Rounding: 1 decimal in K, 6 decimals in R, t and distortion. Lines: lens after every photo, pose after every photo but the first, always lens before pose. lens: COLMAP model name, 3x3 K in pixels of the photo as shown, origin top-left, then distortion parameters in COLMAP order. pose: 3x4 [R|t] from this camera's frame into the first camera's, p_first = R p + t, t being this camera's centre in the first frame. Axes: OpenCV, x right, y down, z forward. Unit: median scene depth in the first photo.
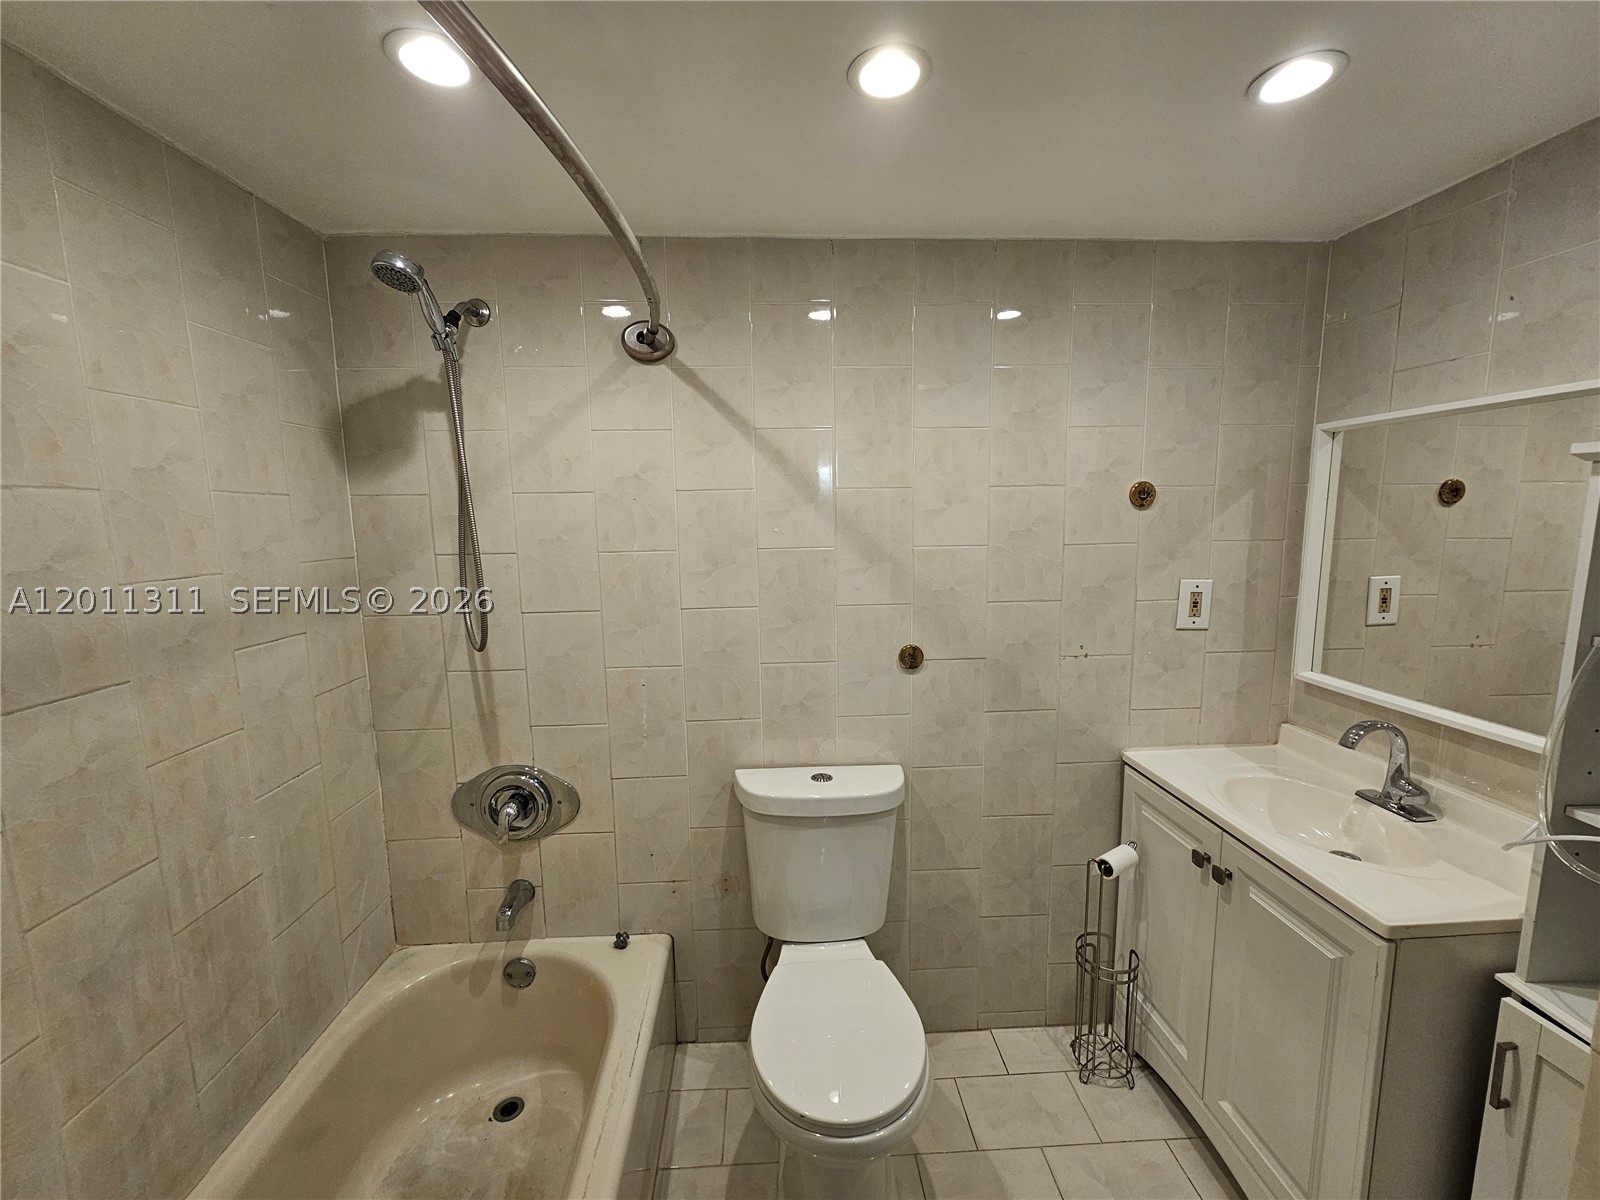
lens RADIAL K [[654.7, 0, 800.2], [0, 654.7, 599.8], [0, 0, 1]] dist [-0.002801, -0.000111]
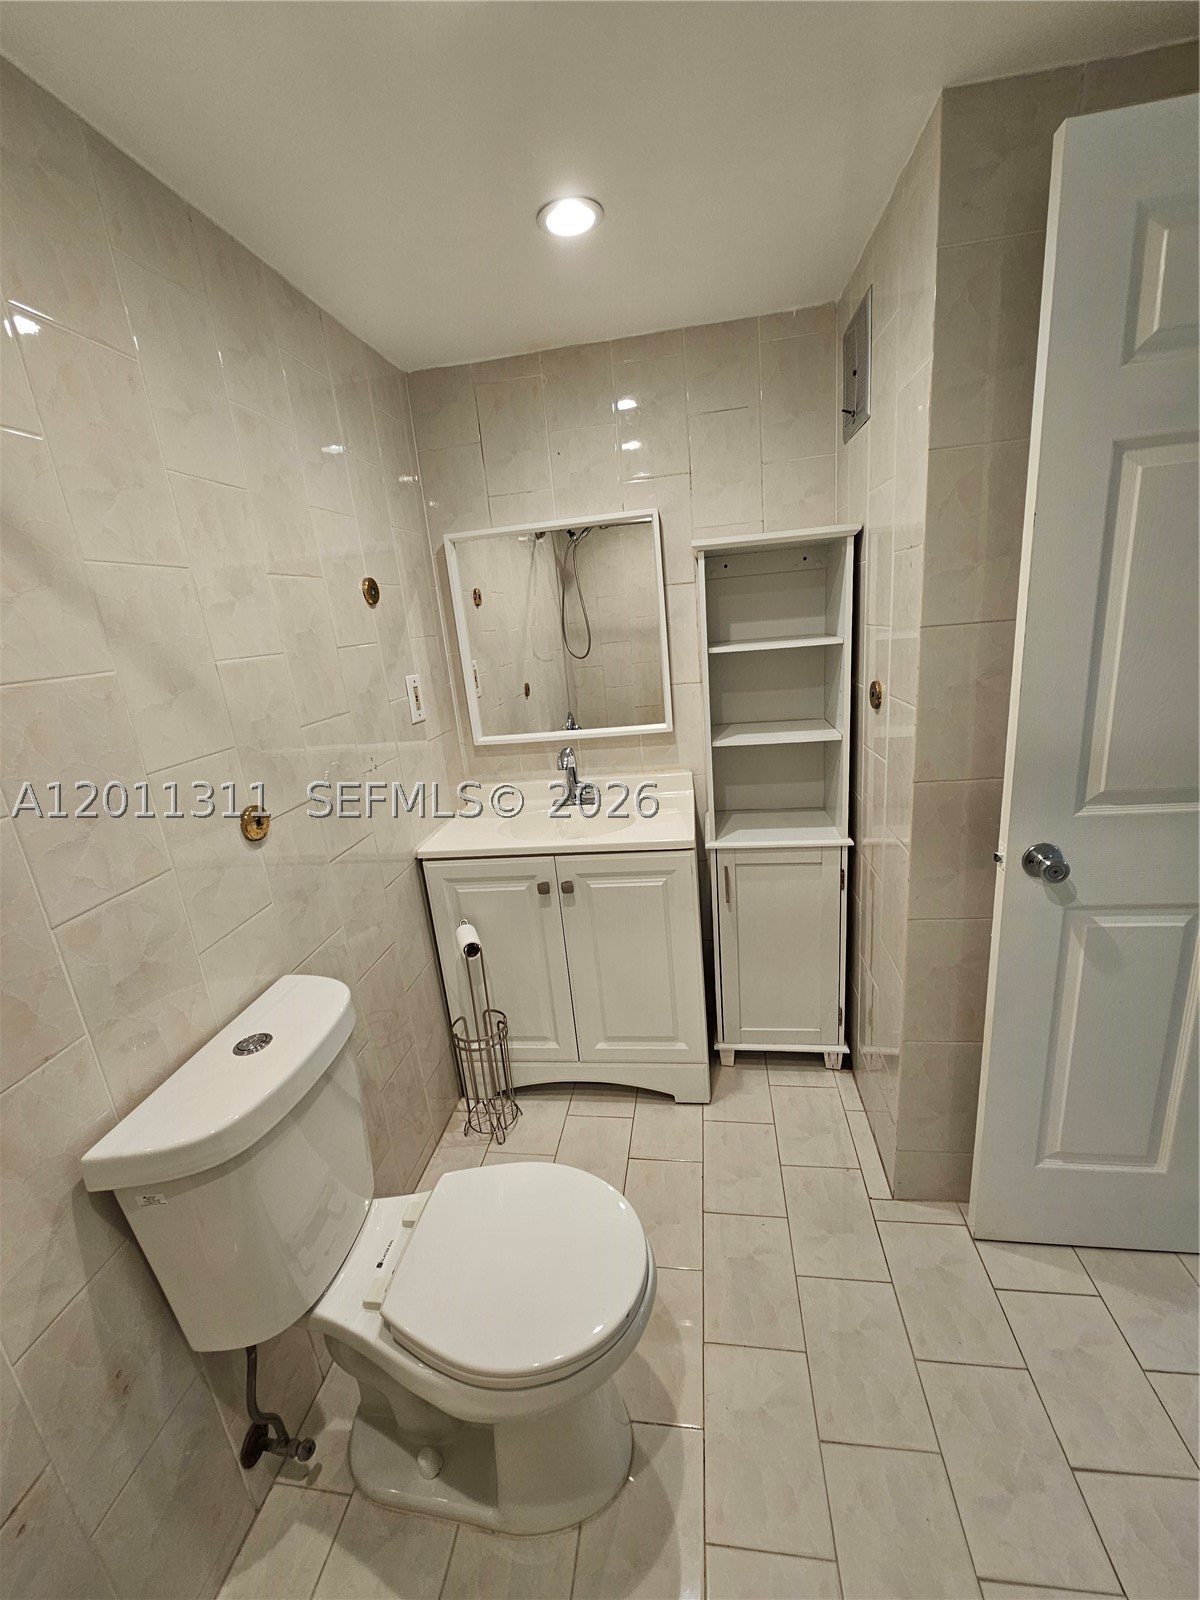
lens RADIAL K [[654.7, 0, 602.9], [0, 654.7, 797.2], [0, 0, 1]] dist [-0.001174, -0.000016]
pose [[0.195827, -0.267259, 0.943517, -0.412656], [0.219785, 0.949631, 0.223374, -0.012192], [-0.955691, 0.163629, 0.244703, 0.490557]]
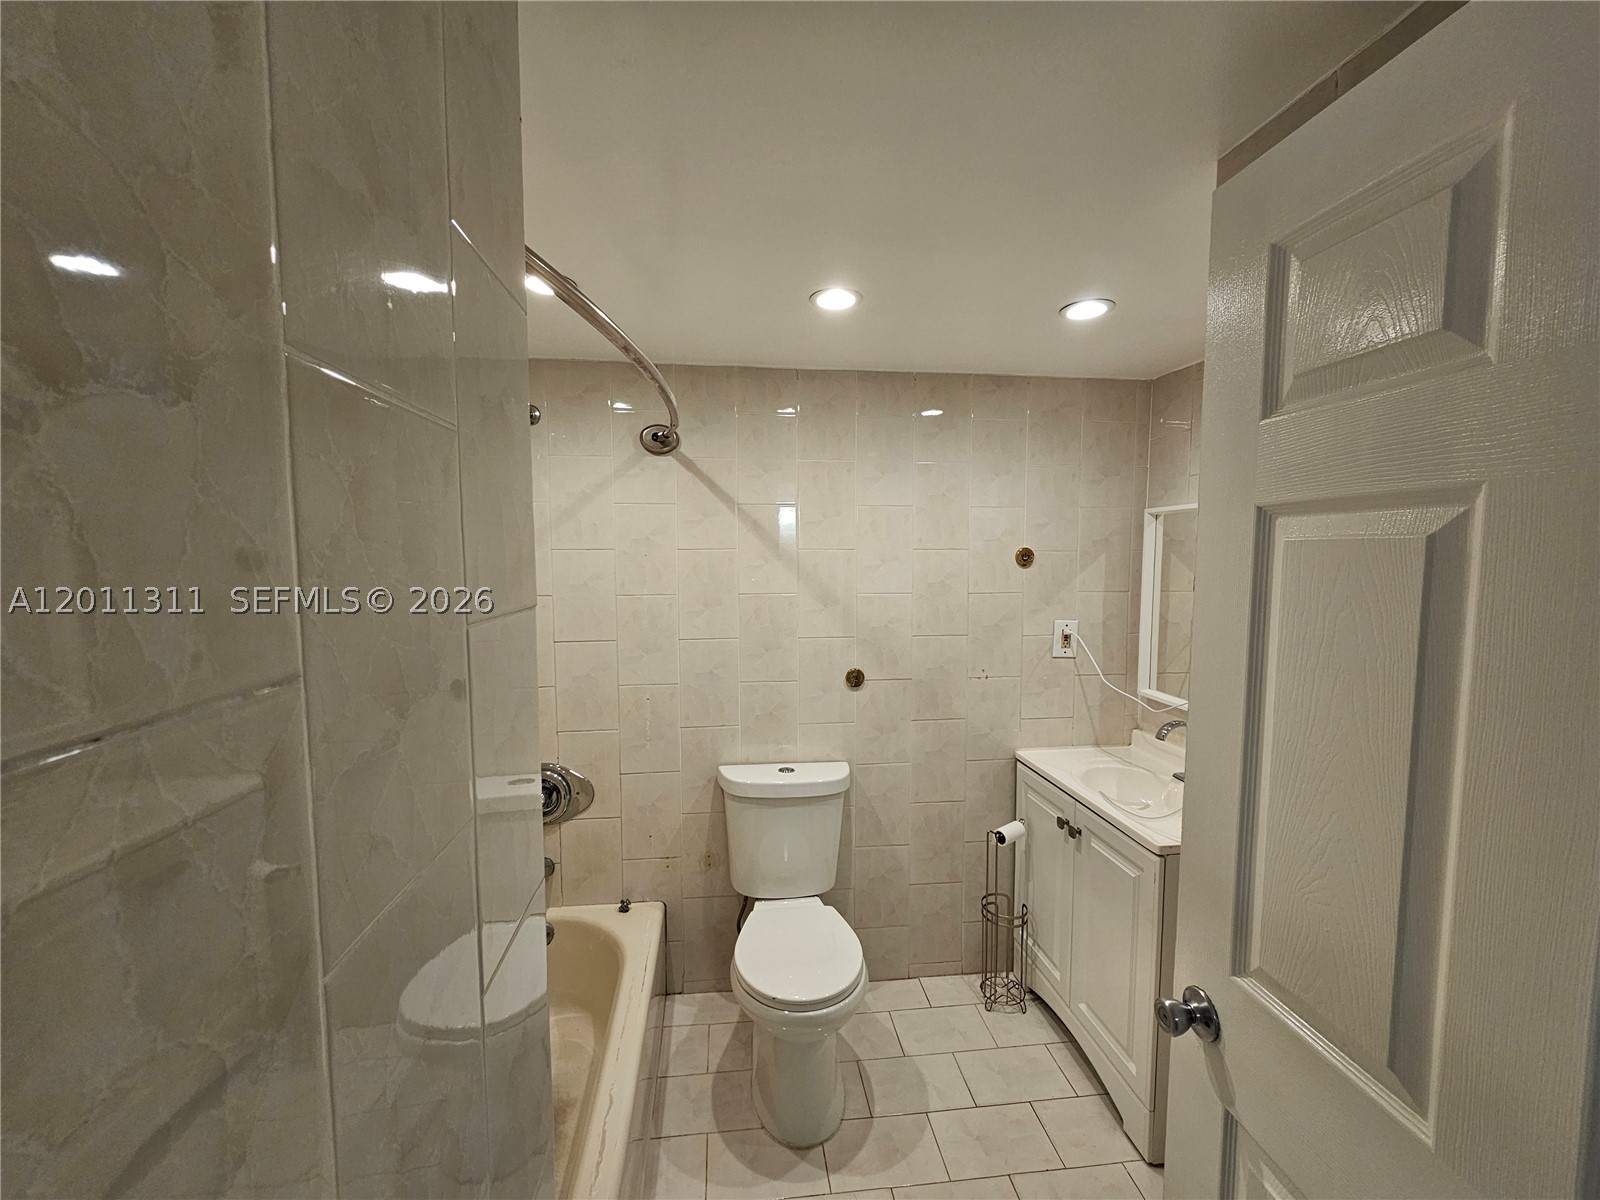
lens RADIAL K [[654.7, 0, 800.2], [0, 654.7, 599.8], [0, 0, 1]] dist [-0.002801, -0.000111]
pose [[0.997771, 0.009739, 0.066021, -0.028752], [-0.005600, 0.998024, -0.062581, 0.014817], [-0.066500, 0.062072, 0.995854, -0.313496]]
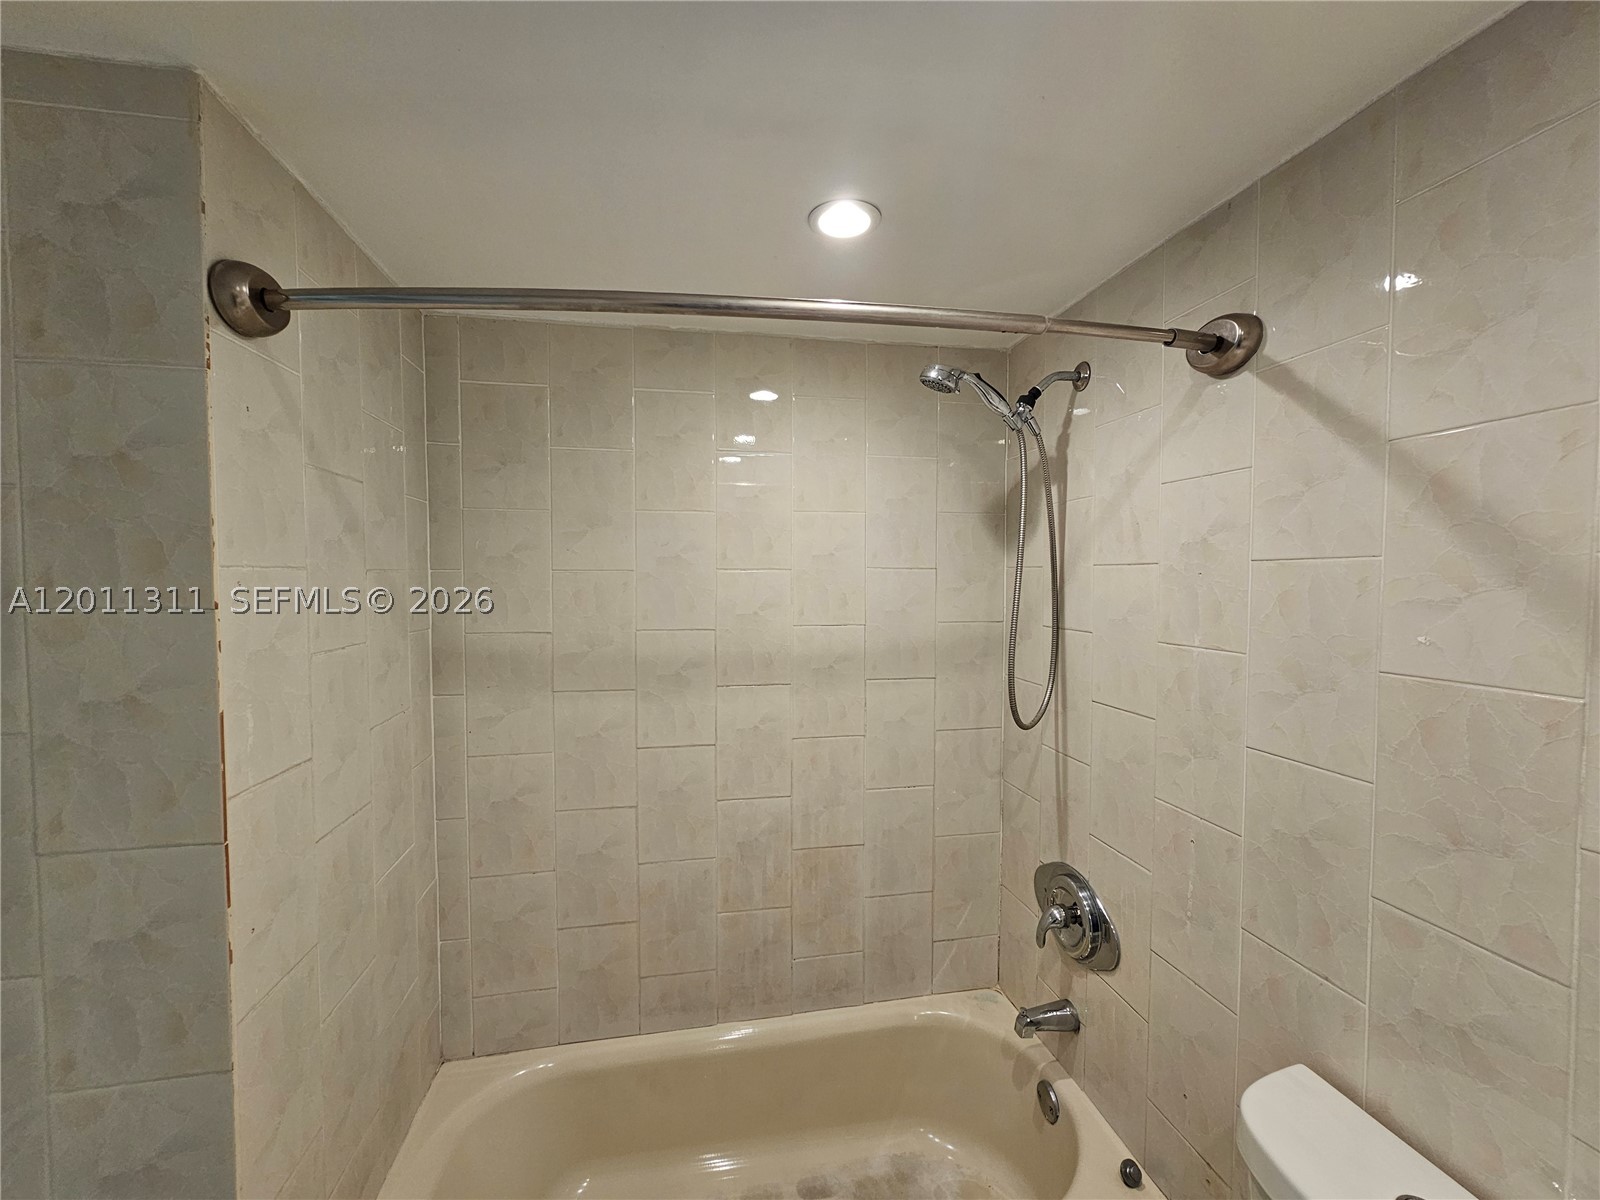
lens RADIAL K [[654.7, 0, 800.2], [0, 654.7, 599.8], [0, 0, 1]] dist [-0.002801, -0.000111]
pose [[0.131628, 0.051973, -0.989936, 0.375450], [-0.132343, 0.990606, 0.034411, -0.090429], [0.982425, 0.126482, 0.137270, 0.473609]]
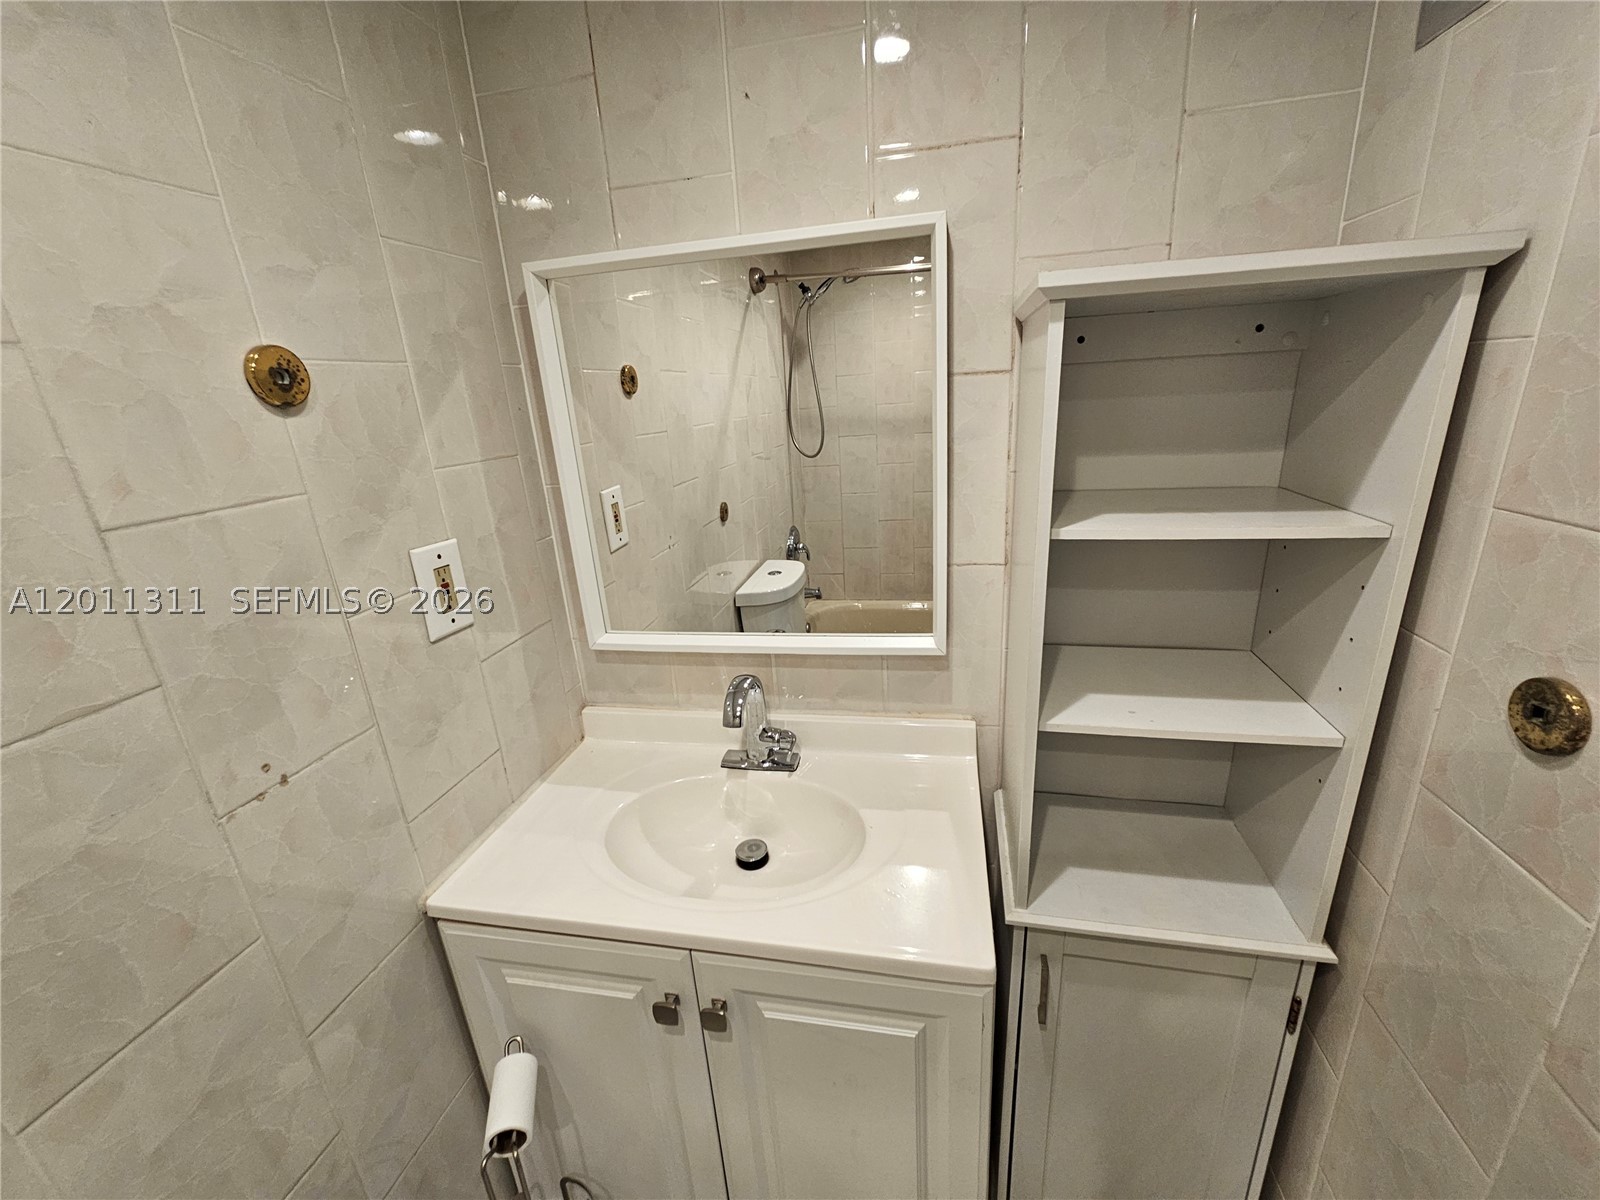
lens RADIAL K [[657.5, 0, 801.9], [0, 657.5, 605.3], [0, 0, 1]] dist [-0.002315, 0.000066]
pose [[0.263496, -0.304237, 0.915429, 0.184282], [0.188084, 0.946955, 0.260576, -0.069916], [-0.946147, 0.103517, 0.306742, 0.575947]]
